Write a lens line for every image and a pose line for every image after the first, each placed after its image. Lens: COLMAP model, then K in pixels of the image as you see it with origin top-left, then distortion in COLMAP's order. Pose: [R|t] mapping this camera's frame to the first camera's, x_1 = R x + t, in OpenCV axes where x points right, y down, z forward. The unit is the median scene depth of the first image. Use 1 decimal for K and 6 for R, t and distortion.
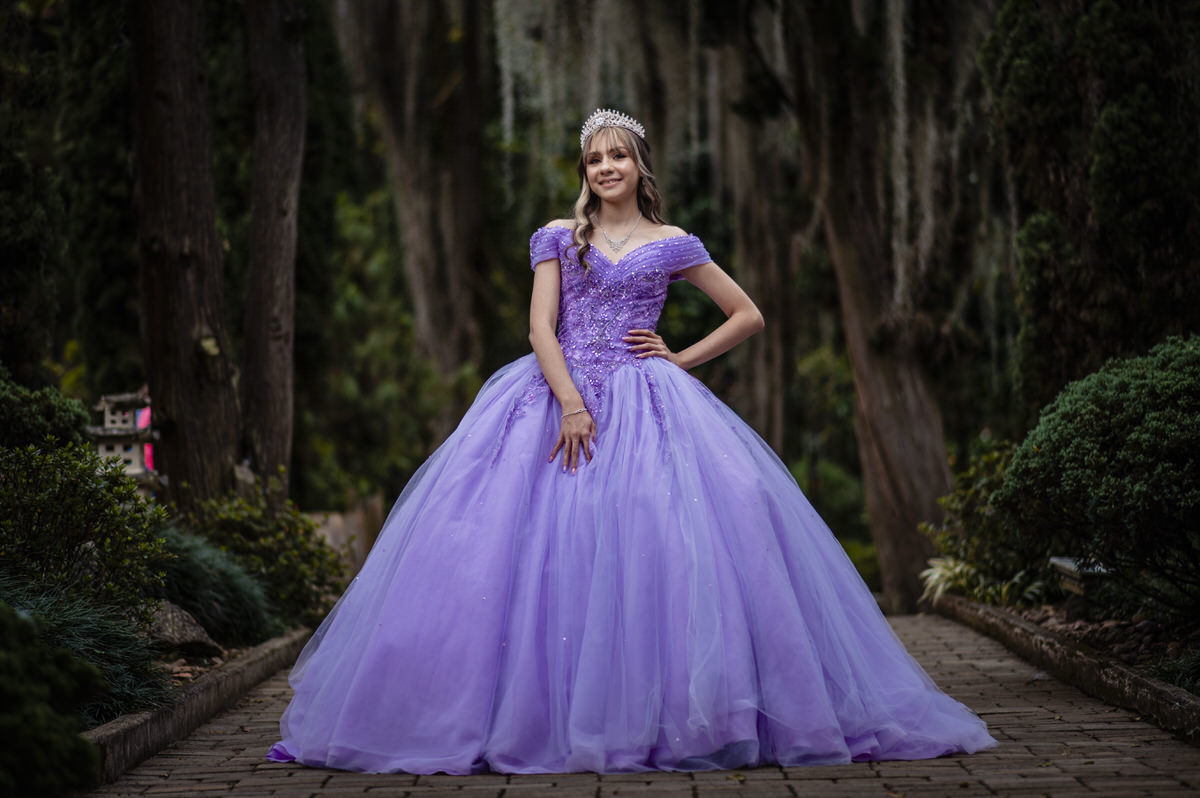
lens RADIAL K [[3085.5, 0, 599.5], [0, 3085.5, 395.4], [0, 0, 1]] dist [0.408877, 0.000000]
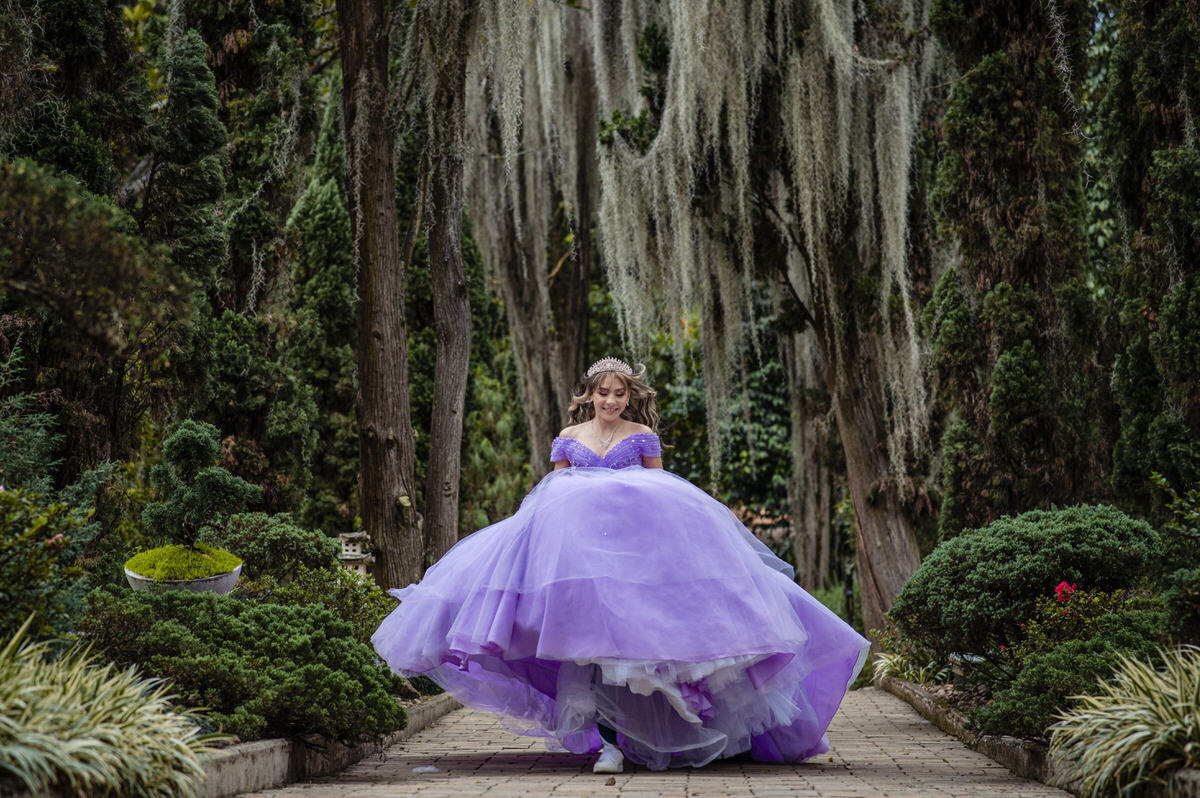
lens RADIAL K [[3085.5, 0, 594.9], [0, 3085.5, 409.1], [0, 0, 1]] dist [0.408877, 0.000000]
pose [[0.999185, 0.019792, -0.035167, 0.019437], [-0.020911, 0.999278, -0.031731, -0.014490], [0.034513, 0.032441, 0.998878, -0.503679]]
